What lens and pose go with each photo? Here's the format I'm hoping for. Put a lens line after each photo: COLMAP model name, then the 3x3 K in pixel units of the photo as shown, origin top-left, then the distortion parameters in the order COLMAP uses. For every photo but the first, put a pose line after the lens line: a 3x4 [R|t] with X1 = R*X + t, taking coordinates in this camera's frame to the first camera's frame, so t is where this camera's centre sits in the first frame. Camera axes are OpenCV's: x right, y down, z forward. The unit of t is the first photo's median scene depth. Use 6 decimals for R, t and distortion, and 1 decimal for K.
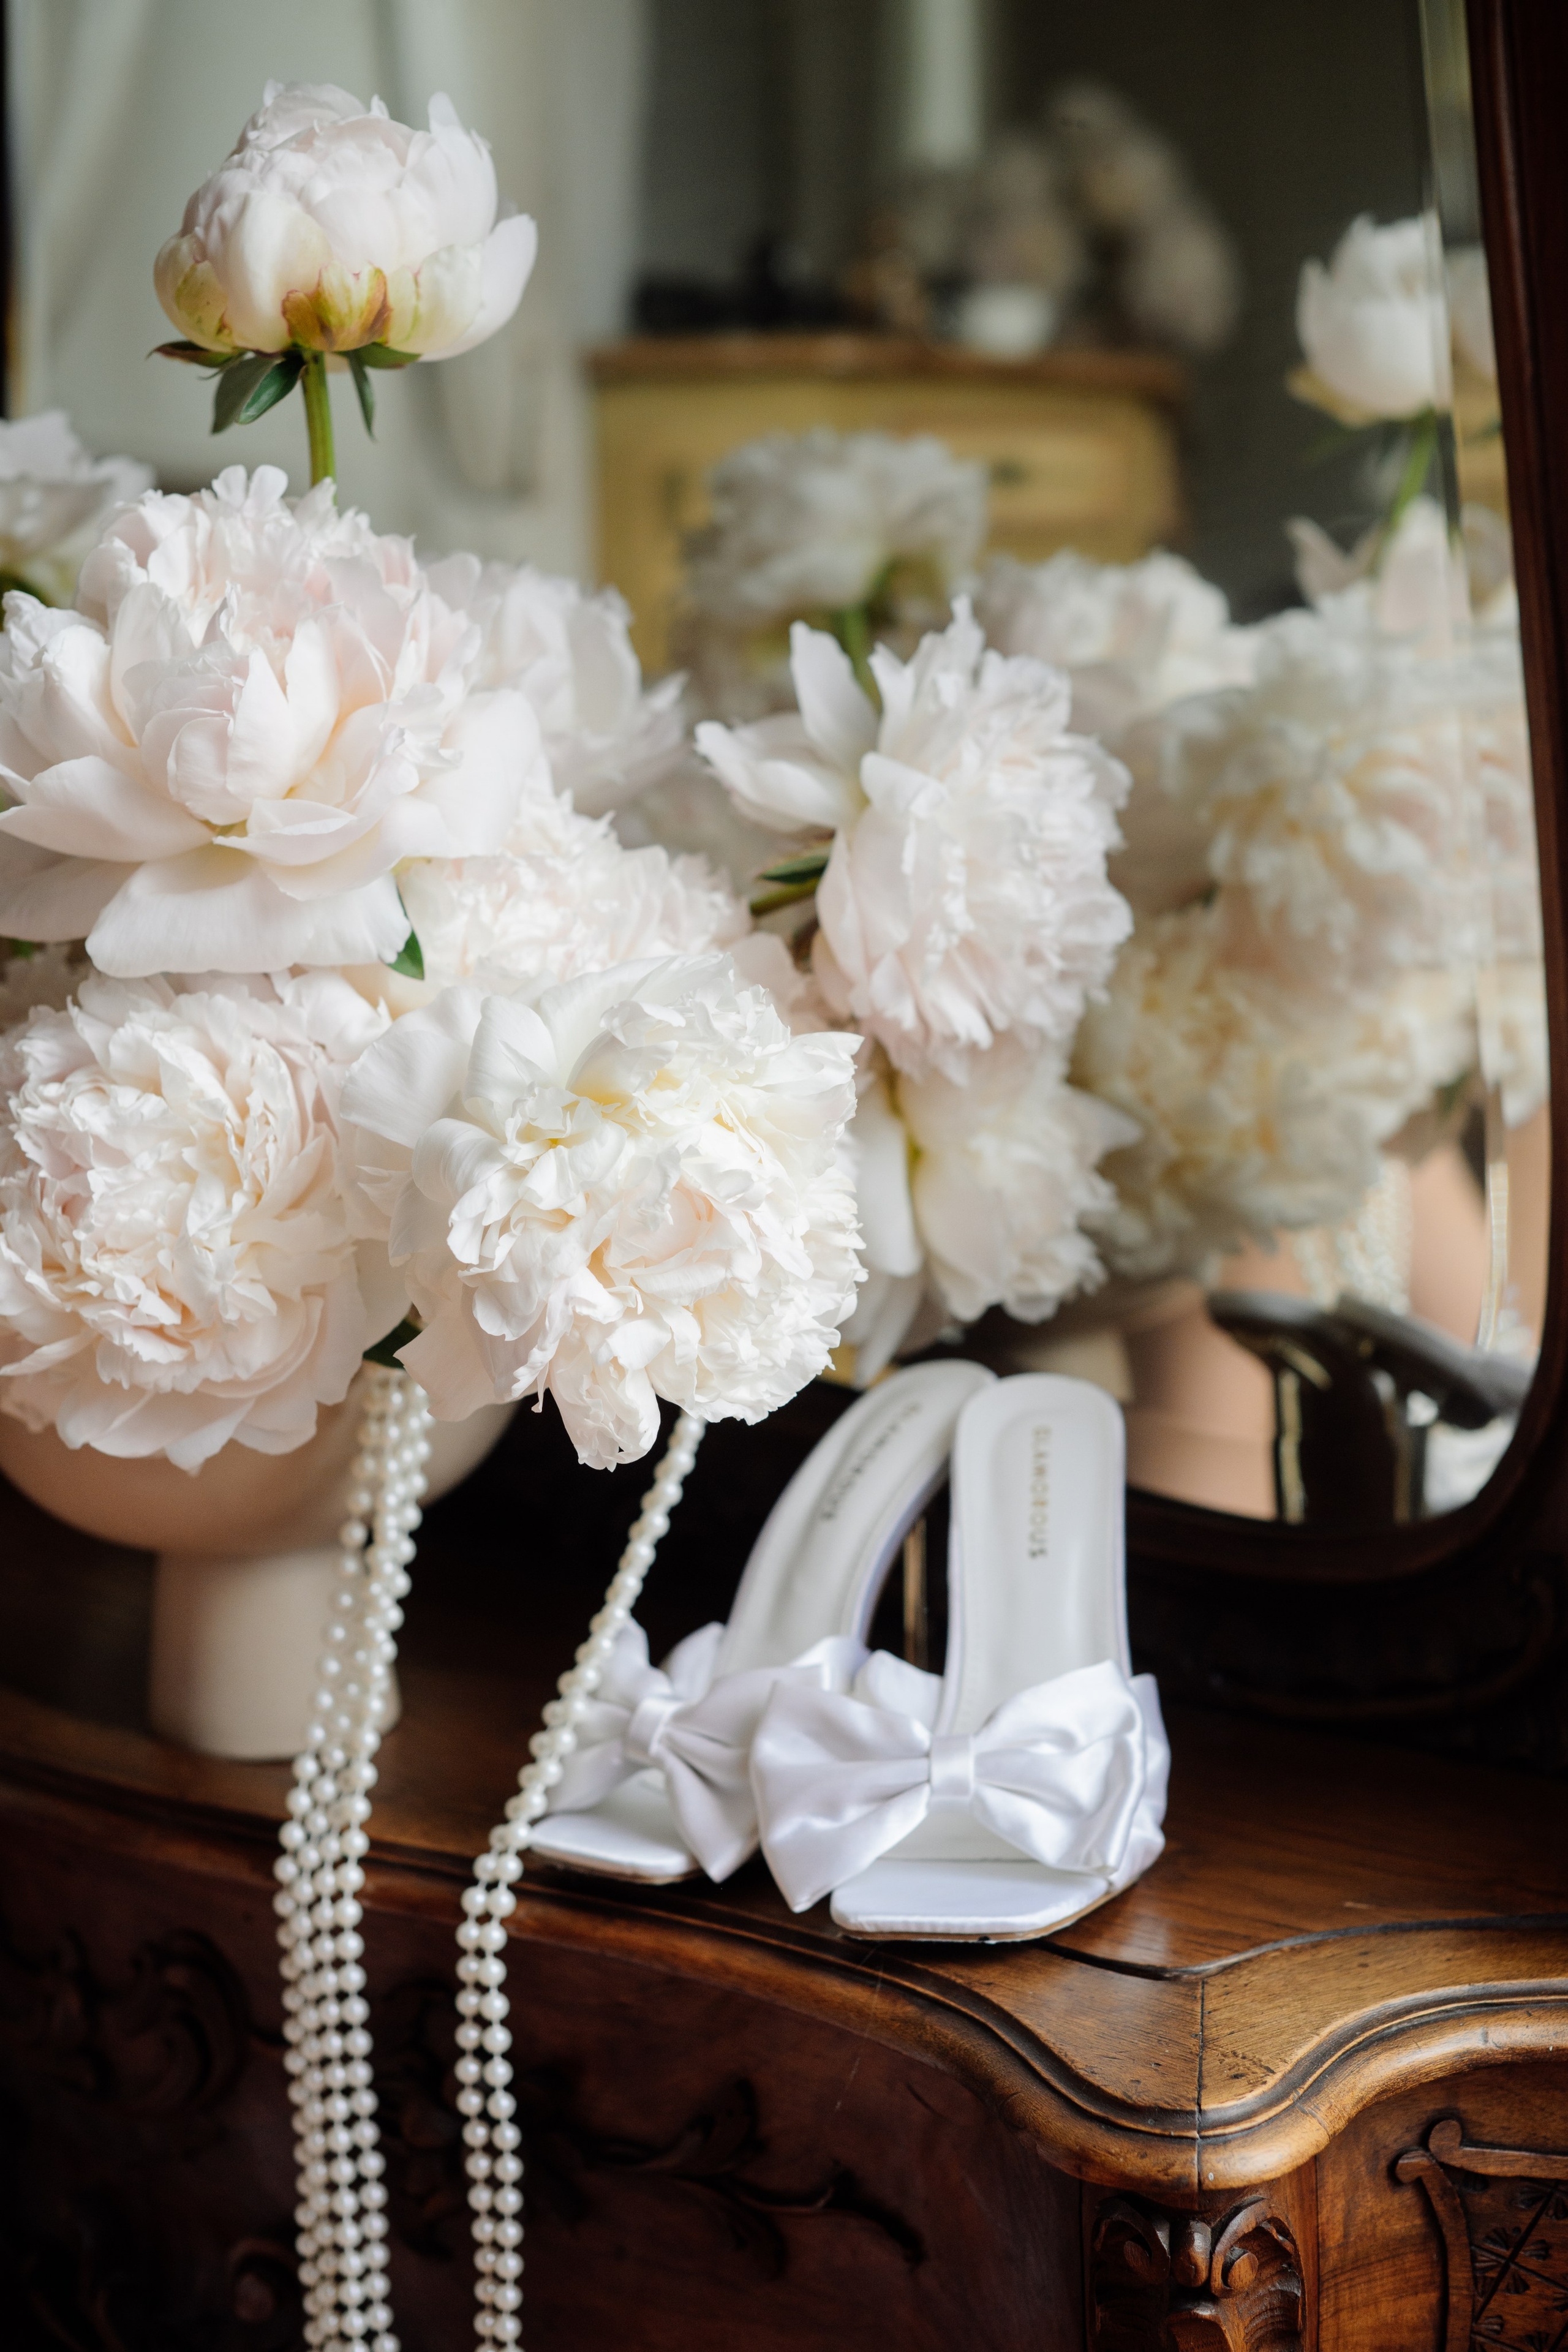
lens RADIAL K [[3264.6, 0, 870.2], [0, 3264.6, 1174.7], [0, 0, 1]] dist [-0.144391, 0.058129]
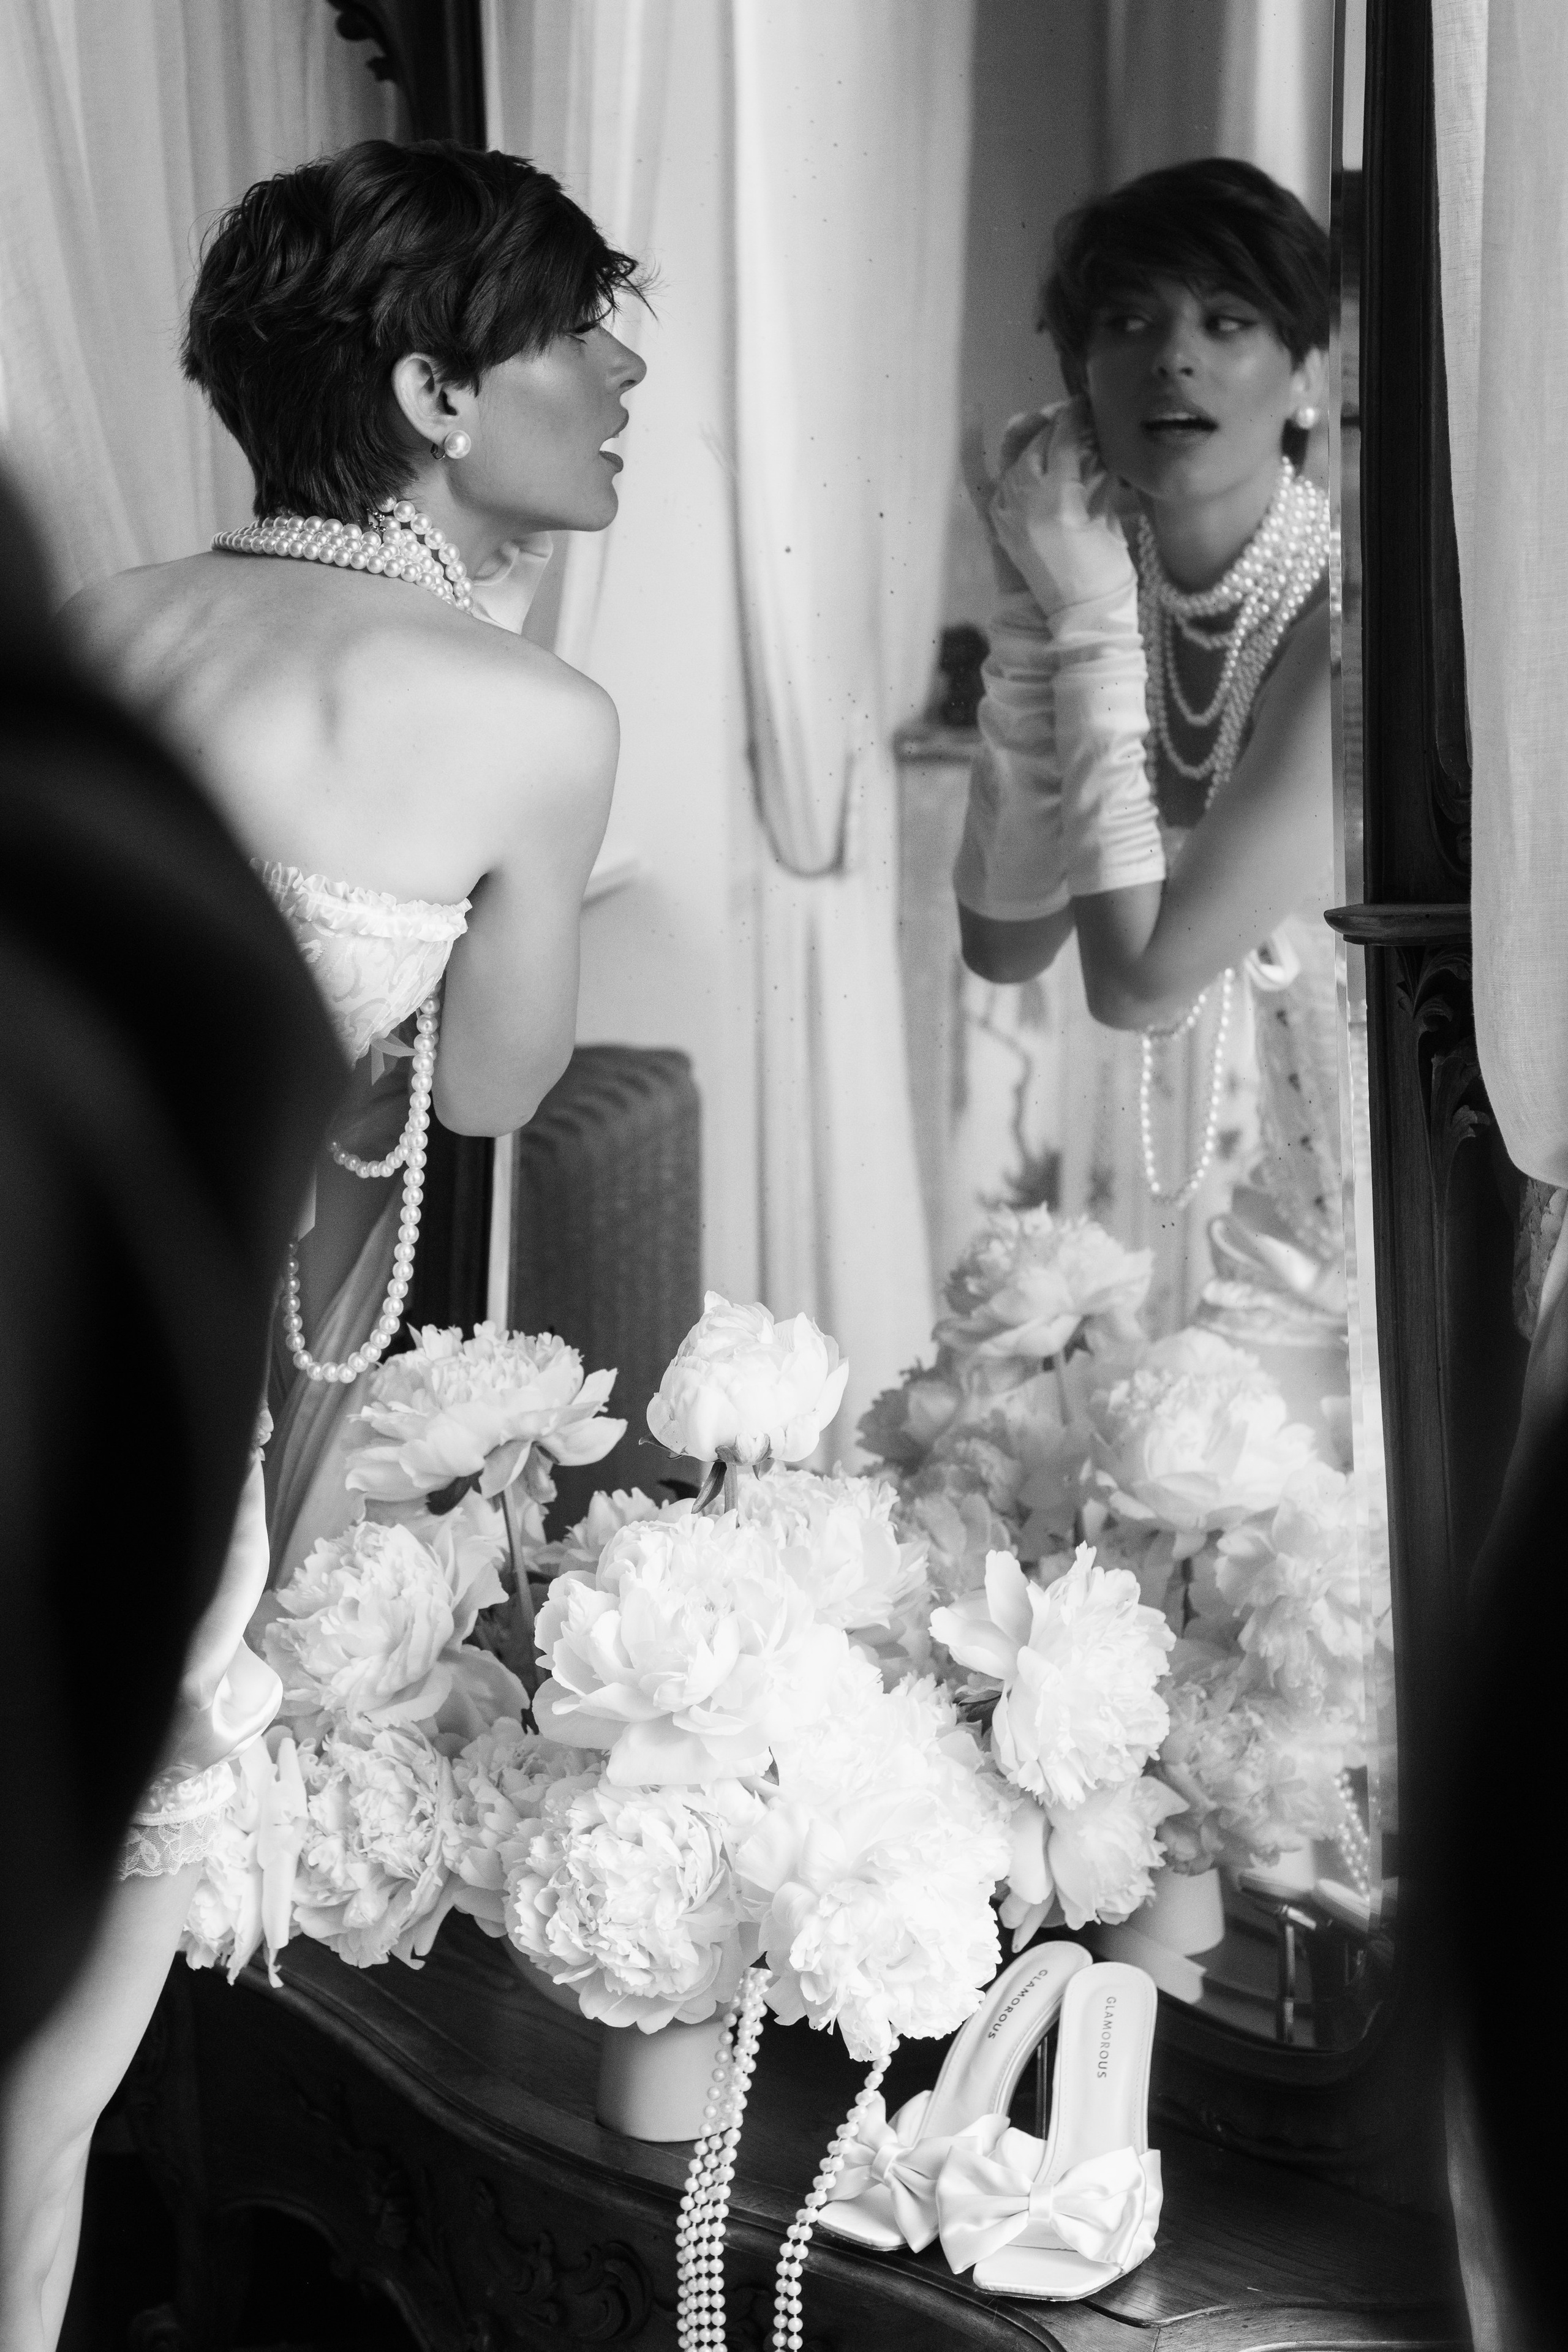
lens RADIAL K [[3602.7, 0, 784.0], [0, 3602.7, 1176.0], [0, 0, 1]] dist [-0.141787, 0.035890]
pose [[0.992728, 0.033343, -0.115665, 0.094445], [-0.032696, 0.999437, 0.007487, -0.417959], [0.115850, -0.003651, 0.993260, -1.053525]]
